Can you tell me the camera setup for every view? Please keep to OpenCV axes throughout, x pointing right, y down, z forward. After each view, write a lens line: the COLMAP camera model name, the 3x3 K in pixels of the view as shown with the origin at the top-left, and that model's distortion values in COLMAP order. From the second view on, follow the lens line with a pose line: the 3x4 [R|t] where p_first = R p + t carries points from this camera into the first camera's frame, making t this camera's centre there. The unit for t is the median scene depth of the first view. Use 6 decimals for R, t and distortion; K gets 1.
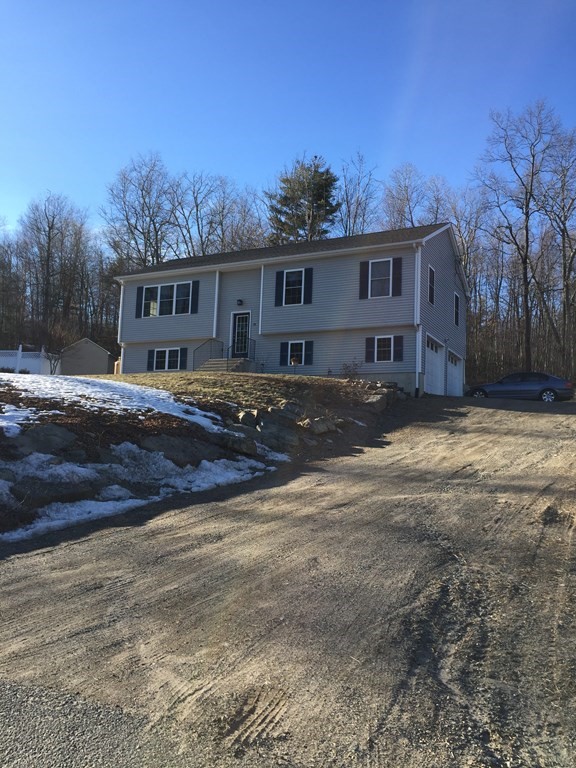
lens RADIAL K [[654.4, 0, 286.6], [0, 654.4, 386.7], [0, 0, 1]] dist [0.050082, -0.071817]
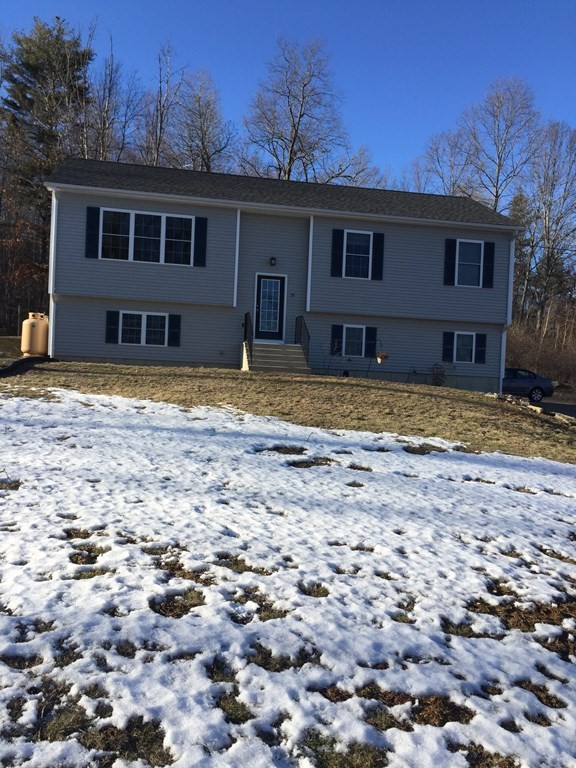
lens RADIAL K [[654.4, 0, 289.5], [0, 654.4, 381.2], [0, 0, 1]] dist [0.050082, -0.071817]
pose [[0.798668, 0.003601, 0.601761, -0.502698], [-0.084687, 0.990703, 0.106470, -0.078257], [-0.595783, -0.135995, 0.791548, 0.409794]]
